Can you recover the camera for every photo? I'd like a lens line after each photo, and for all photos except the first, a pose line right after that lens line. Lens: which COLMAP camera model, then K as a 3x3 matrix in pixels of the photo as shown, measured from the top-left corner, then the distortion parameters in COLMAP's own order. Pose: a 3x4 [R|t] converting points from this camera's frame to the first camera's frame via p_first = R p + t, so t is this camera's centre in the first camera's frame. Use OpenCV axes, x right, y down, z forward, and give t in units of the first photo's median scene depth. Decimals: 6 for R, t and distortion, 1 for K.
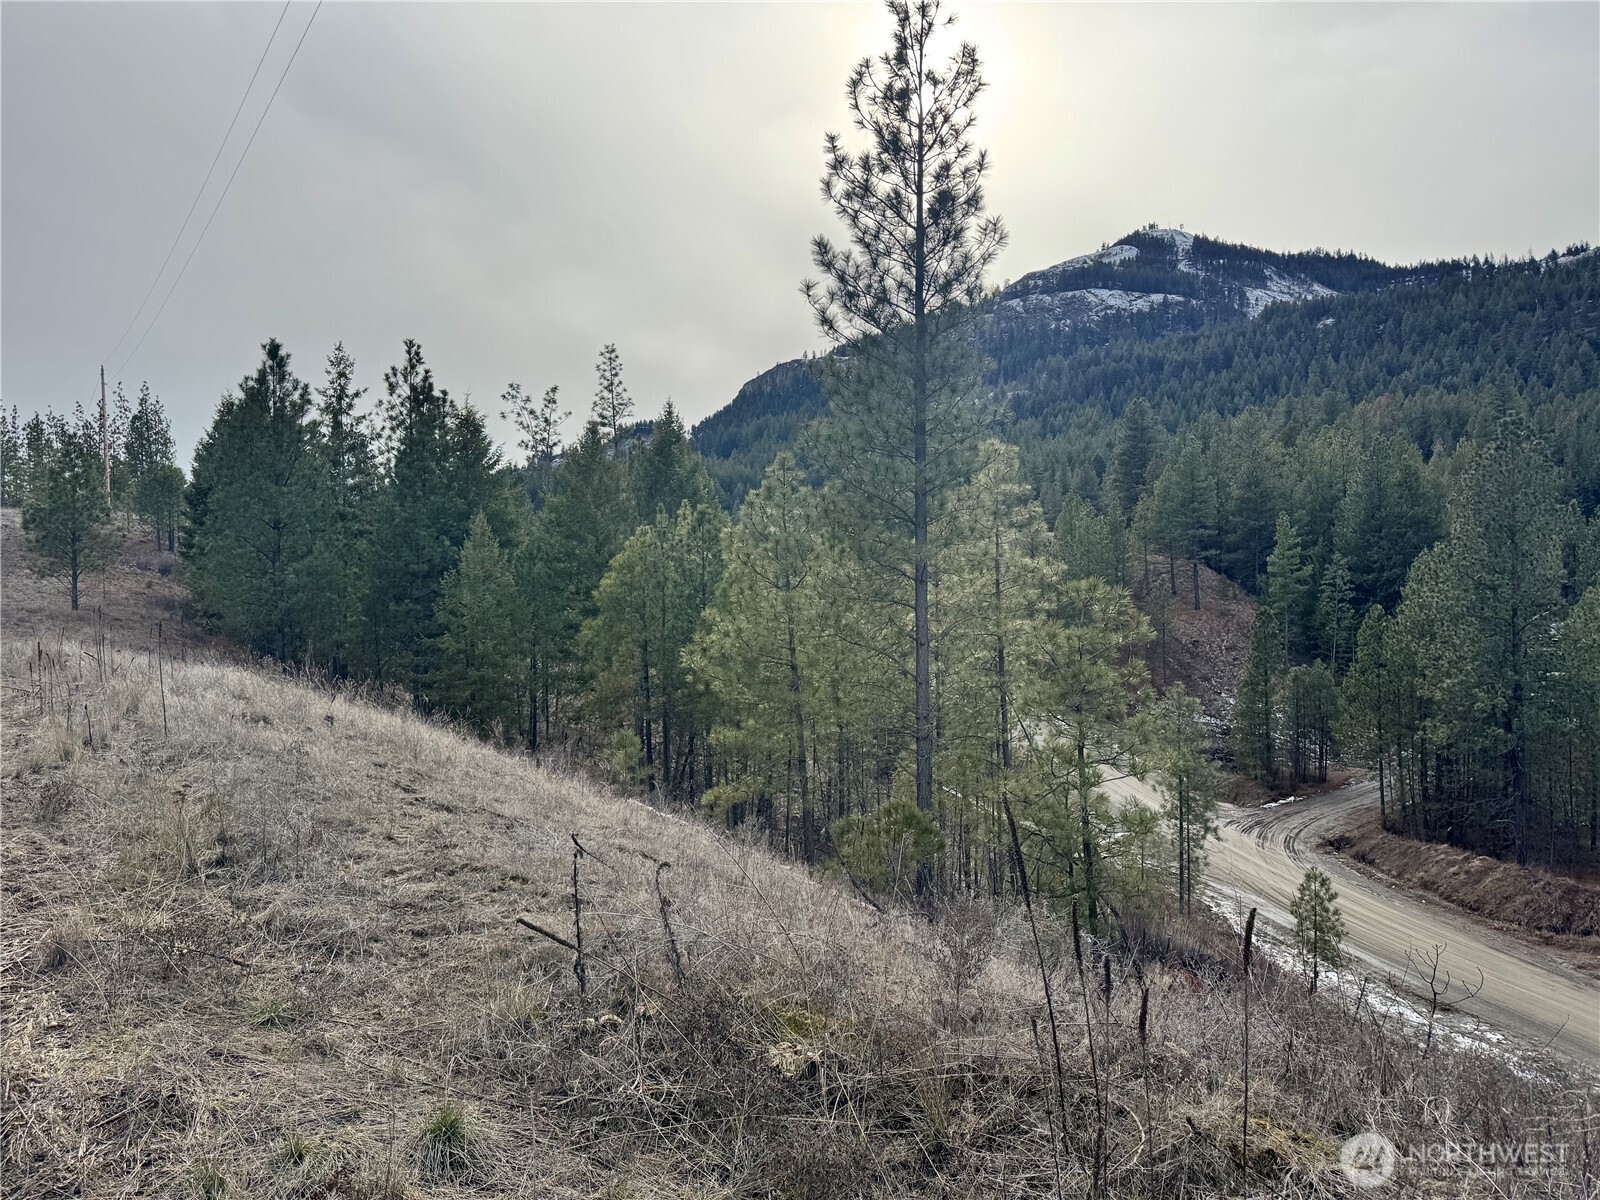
lens RADIAL K [[1101.1, 0, 804.3], [0, 1101.1, 595.2], [0, 0, 1]] dist [0.047155, -0.071444]
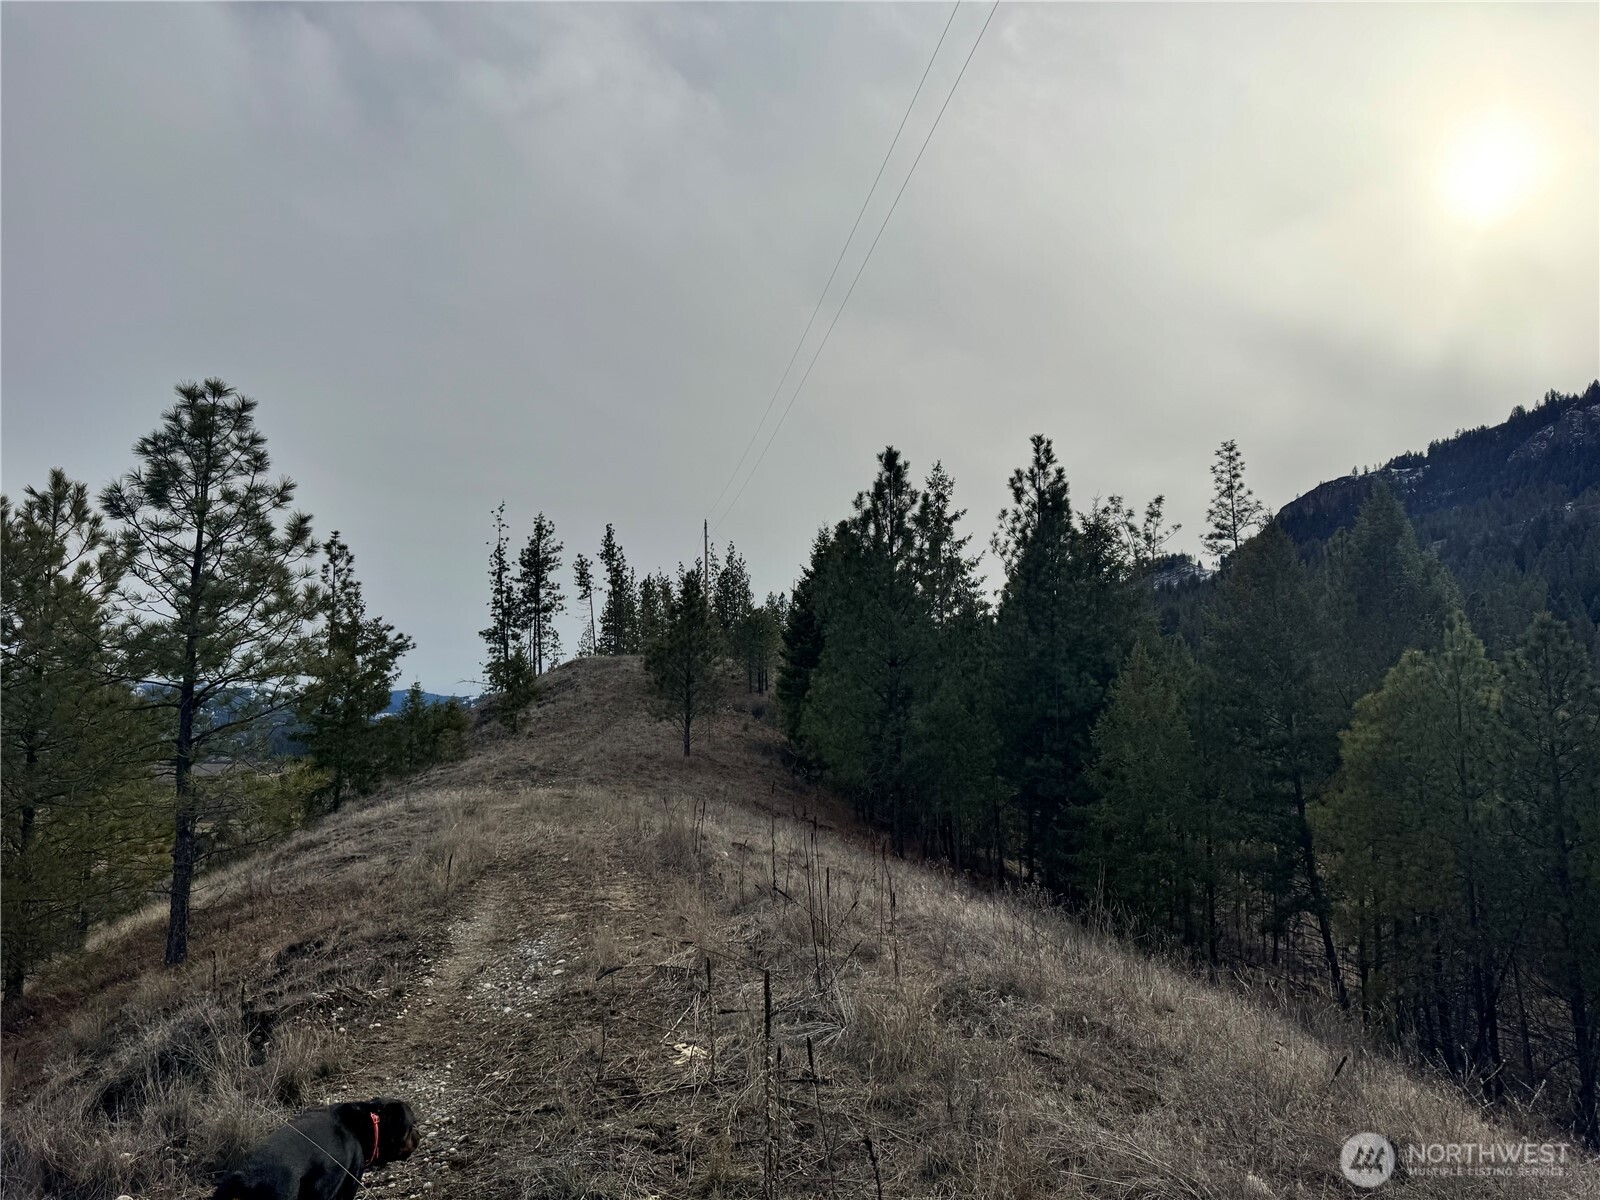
lens RADIAL K [[1101.1, 0, 788.8], [0, 1101.1, 562.5], [0, 0, 1]] dist [0.047155, -0.071444]
pose [[0.889983, -0.057774, -0.452318, -0.148145], [-0.013216, 0.988256, -0.152232, -0.007666], [0.455801, 0.141462, 0.878768, 0.193217]]
